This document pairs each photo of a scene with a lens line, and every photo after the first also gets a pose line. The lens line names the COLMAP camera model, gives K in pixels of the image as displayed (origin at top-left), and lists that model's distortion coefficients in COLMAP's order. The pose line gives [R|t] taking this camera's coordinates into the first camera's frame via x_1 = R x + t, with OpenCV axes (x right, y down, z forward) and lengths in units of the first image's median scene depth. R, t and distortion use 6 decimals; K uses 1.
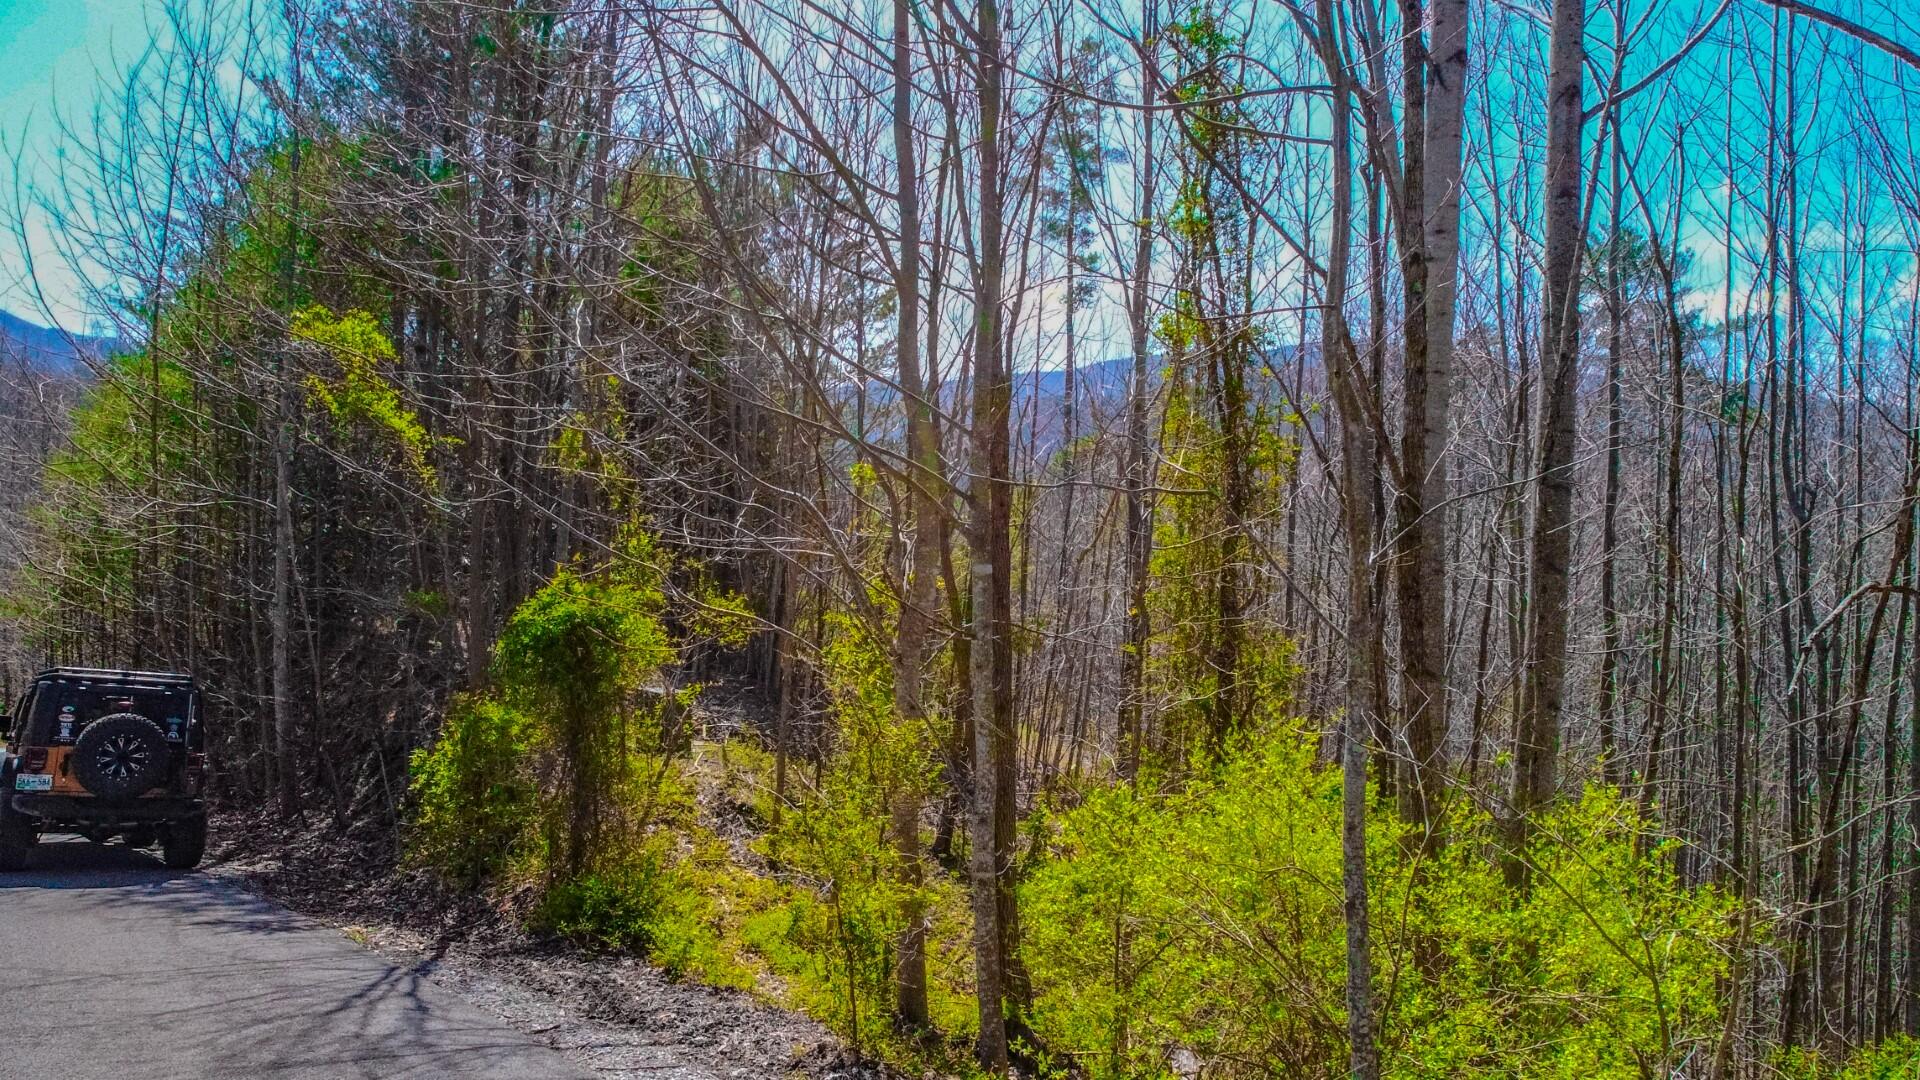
lens RADIAL K [[1477.2, 0, 960.0], [0, 1477.2, 540.0], [0, 0, 1]] dist [-0.001062, -0.004730]
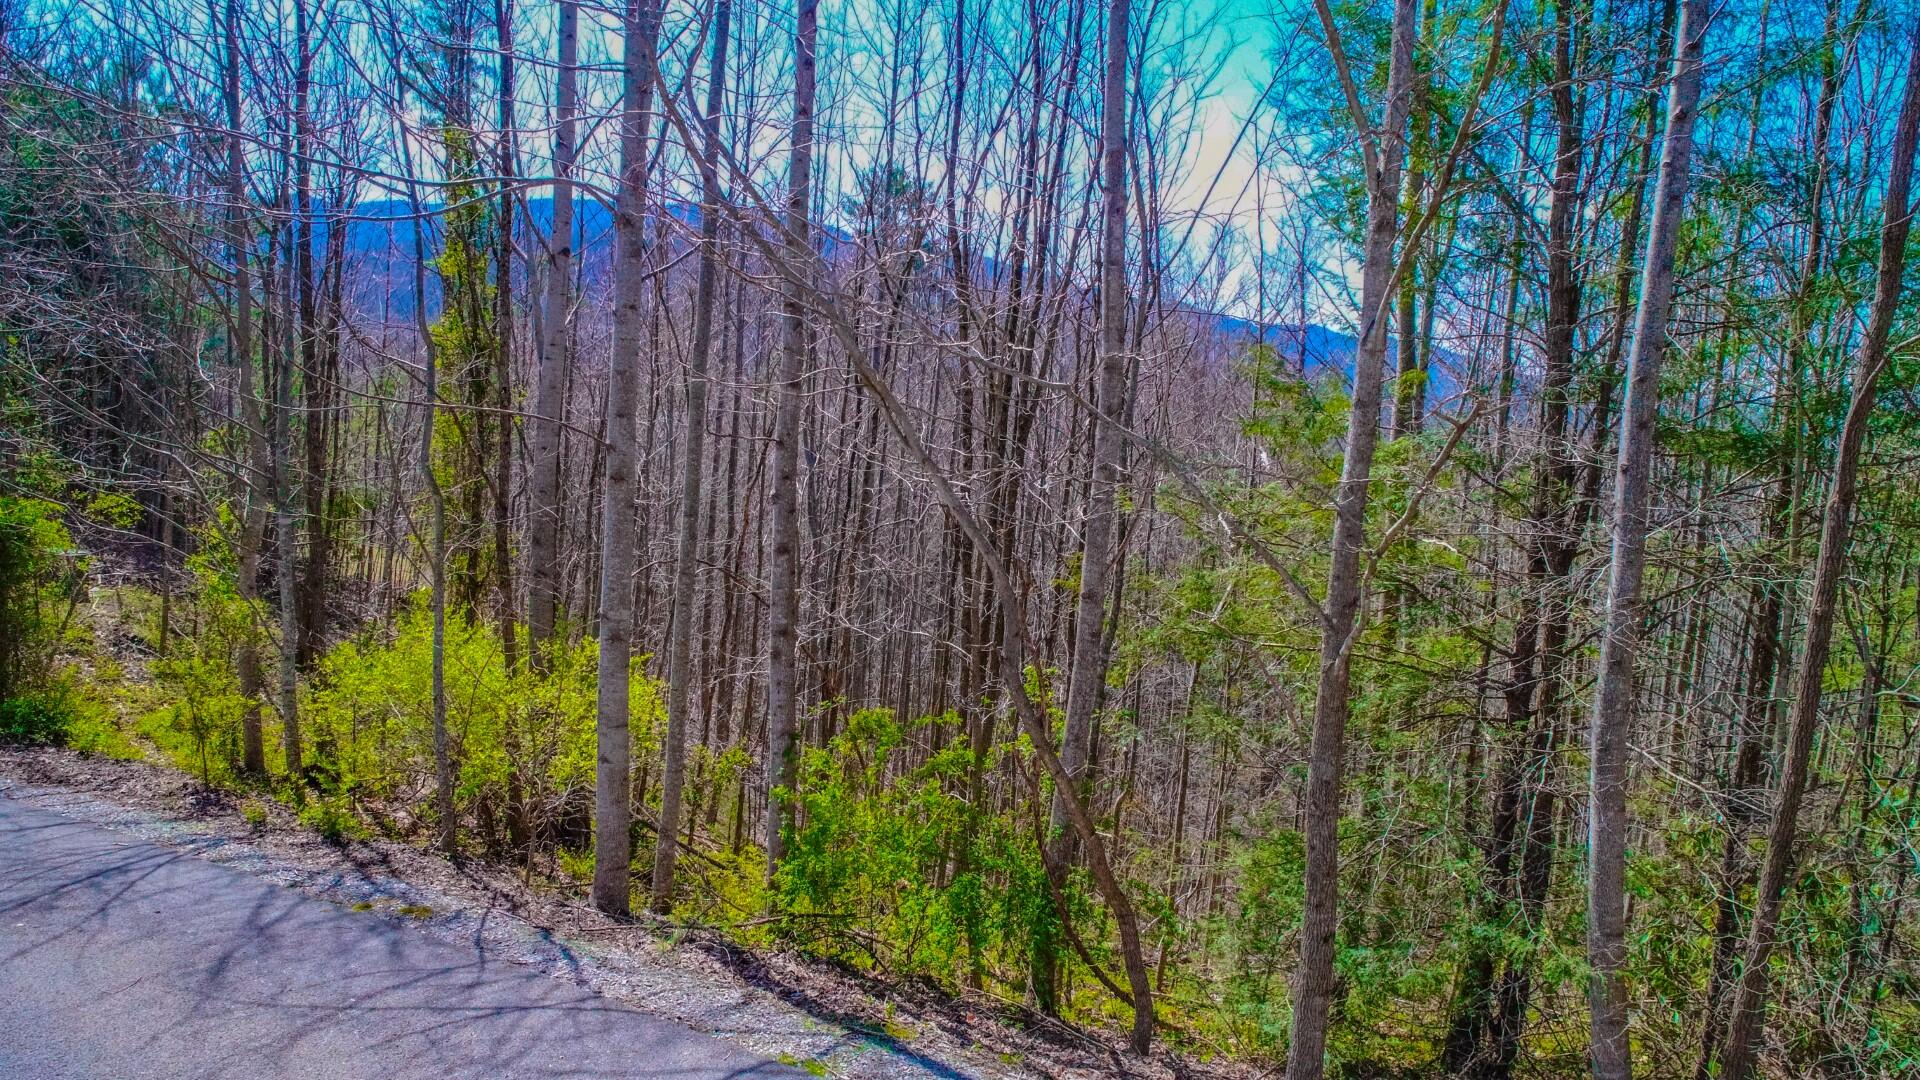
lens RADIAL K [[1266.0, 0, 960.0], [0, 1266.0, 540.0], [0, 0, 1]] dist [-0.001959, -0.001547]
pose [[0.908393, -0.003584, 0.418102, 0.089721], [-0.054694, 0.990353, 0.127320, -0.153792], [-0.414524, -0.138524, 0.899433, -0.559597]]
